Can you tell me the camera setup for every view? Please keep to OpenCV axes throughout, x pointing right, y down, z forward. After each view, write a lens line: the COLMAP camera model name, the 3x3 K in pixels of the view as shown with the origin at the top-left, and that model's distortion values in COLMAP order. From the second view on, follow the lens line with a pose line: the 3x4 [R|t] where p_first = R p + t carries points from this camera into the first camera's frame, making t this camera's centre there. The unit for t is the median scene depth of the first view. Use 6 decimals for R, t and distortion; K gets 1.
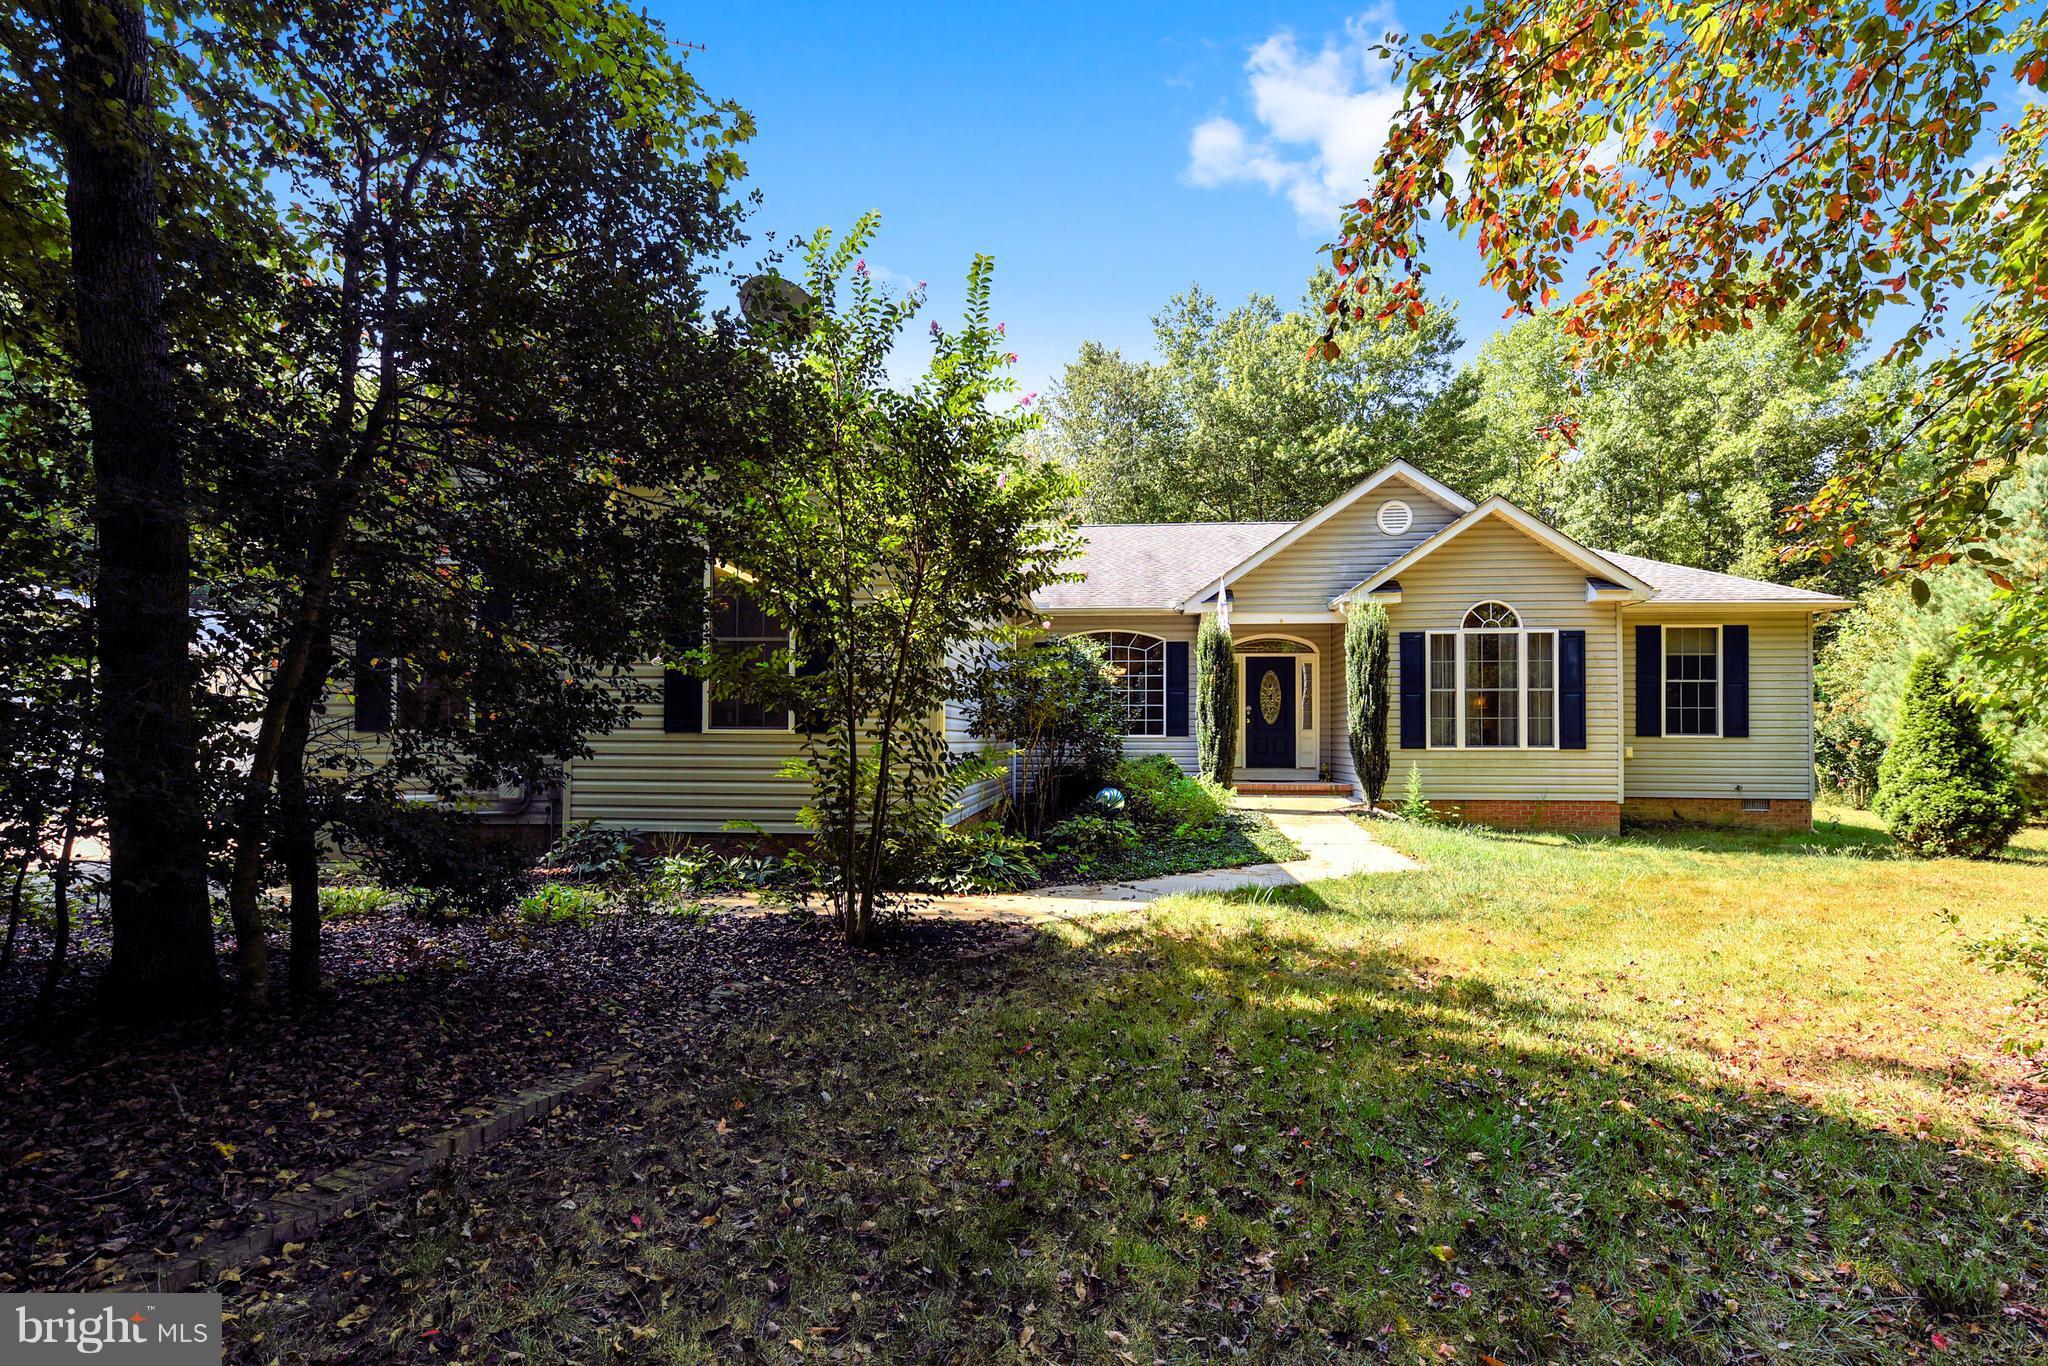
lens RADIAL K [[1021.0, 0, 1031.6], [0, 1021.0, 710.6], [0, 0, 1]] dist [0.023077, 0.000460]
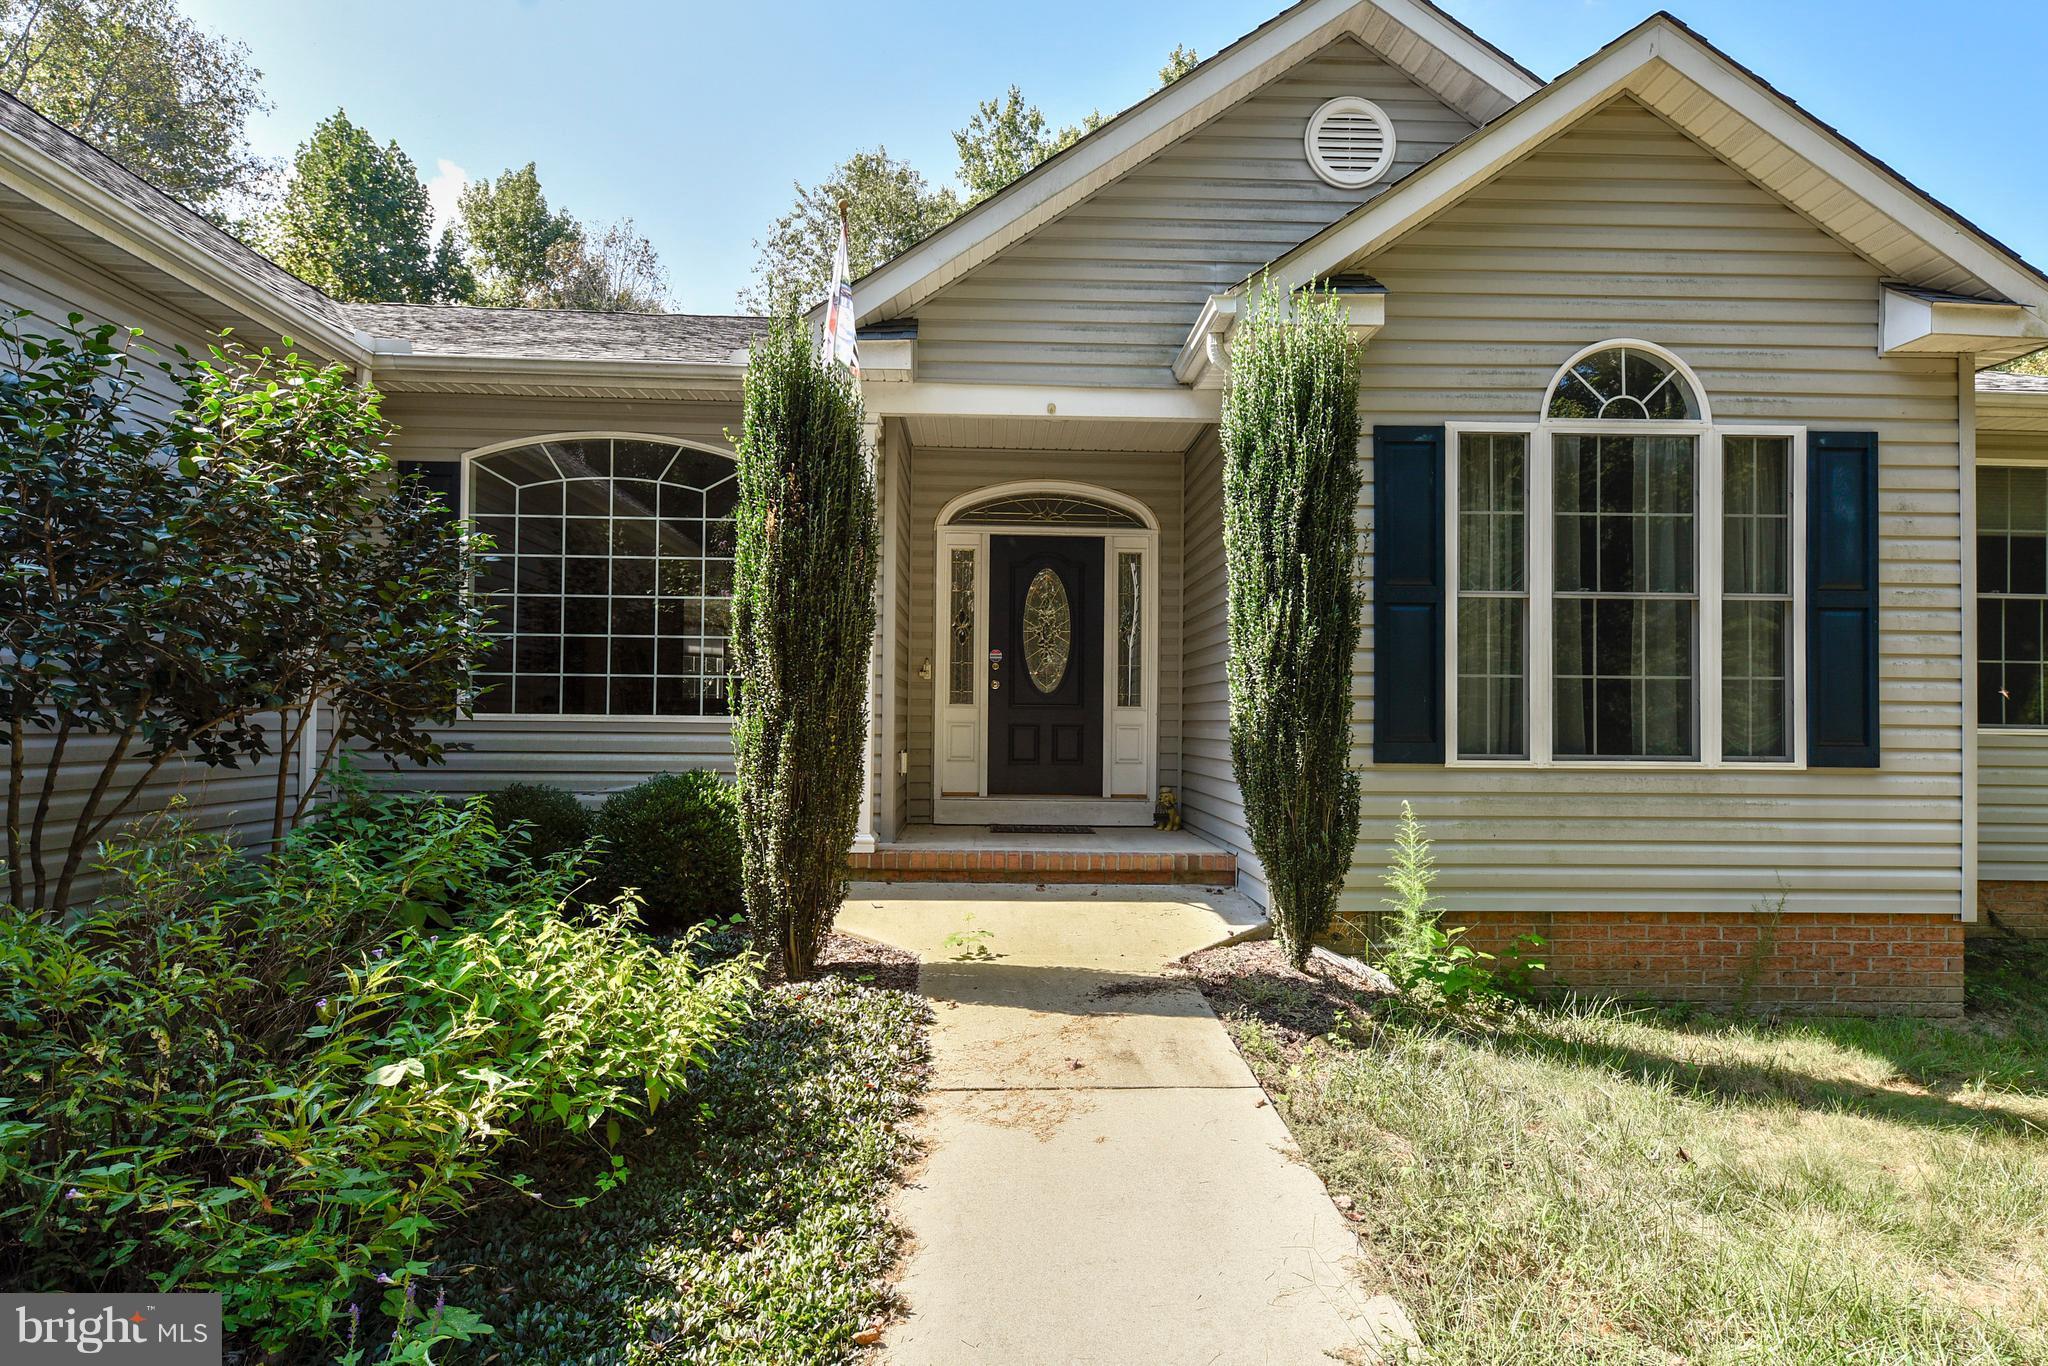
lens RADIAL K [[1059.1, 0, 1030.1], [0, 1059.1, 678.9], [0, 0, 1]] dist [0.023728, -0.000128]
pose [[0.991480, 0.011972, 0.129708, 0.201035], [-0.010900, 0.999900, -0.008975, 0.013465], [-0.129802, 0.007485, 0.991512, 0.665833]]
